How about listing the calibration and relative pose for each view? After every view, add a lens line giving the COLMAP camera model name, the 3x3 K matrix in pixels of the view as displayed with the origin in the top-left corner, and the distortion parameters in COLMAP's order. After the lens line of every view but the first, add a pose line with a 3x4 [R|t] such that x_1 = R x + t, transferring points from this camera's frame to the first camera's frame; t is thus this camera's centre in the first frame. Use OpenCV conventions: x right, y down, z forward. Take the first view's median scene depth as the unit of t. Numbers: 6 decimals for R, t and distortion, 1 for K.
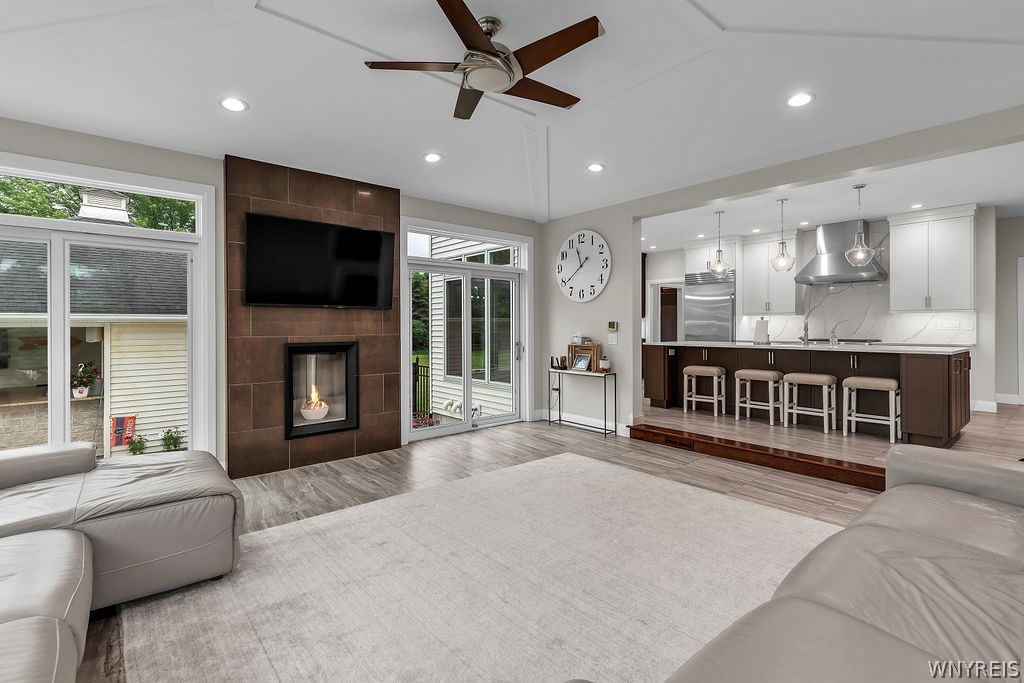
lens RADIAL K [[477.2, 0, 497.8], [0, 477.2, 325.3], [0, 0, 1]] dist [0.014319, 0.002750]
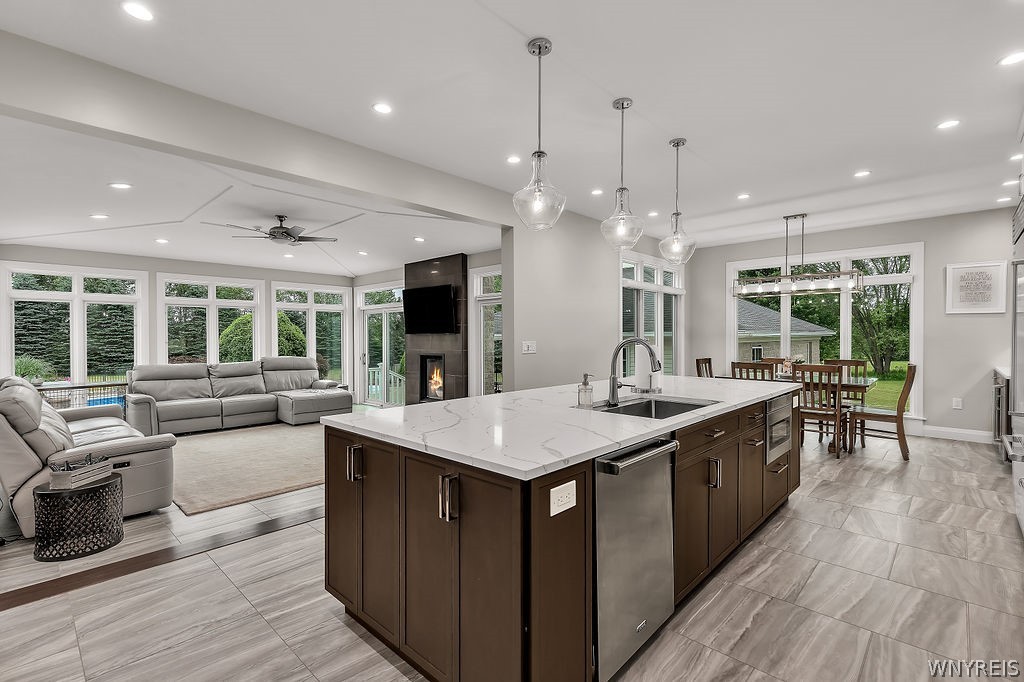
lens RADIAL K [[477.2, 0, 508.4], [0, 477.2, 337.9], [0, 0, 1]] dist [0.014319, 0.002750]
pose [[0.106299, 0.004895, -0.994322, 1.376083], [0.008778, 0.999944, 0.005861, -0.029795], [0.994295, -0.009351, 0.106250, 1.062251]]
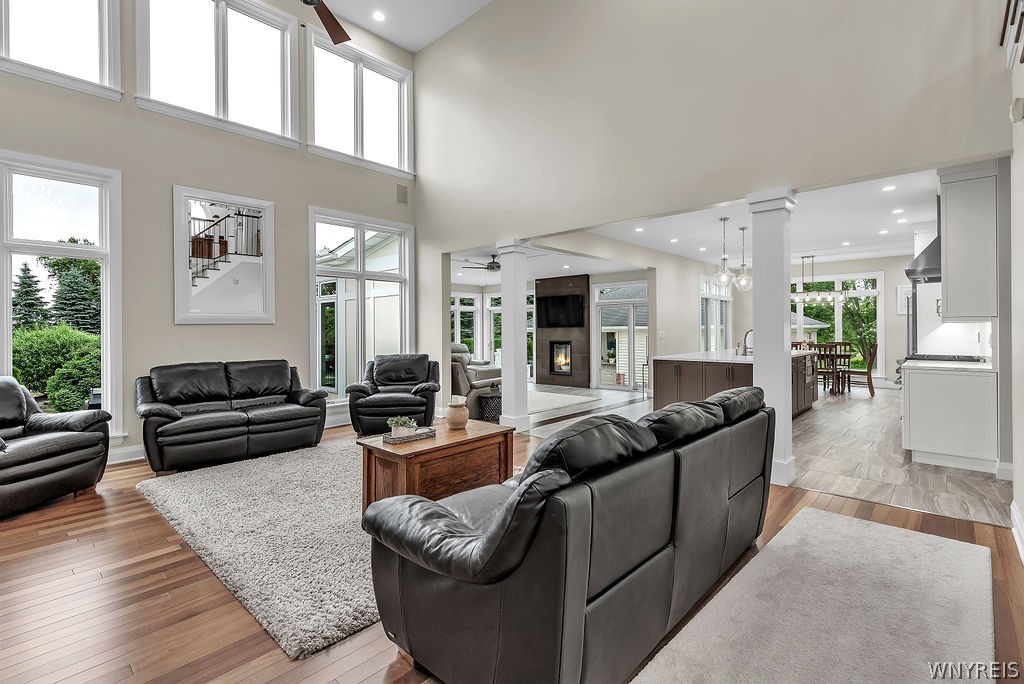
lens RADIAL K [[477.2, 0, 504.9], [0, 477.2, 326.2], [0, 0, 1]] dist [0.014319, 0.002750]
pose [[0.117636, -0.006741, -0.993034, 2.133365], [0.010592, 0.999929, -0.005533, -0.030282], [0.993000, -0.009867, 0.117699, 0.379230]]
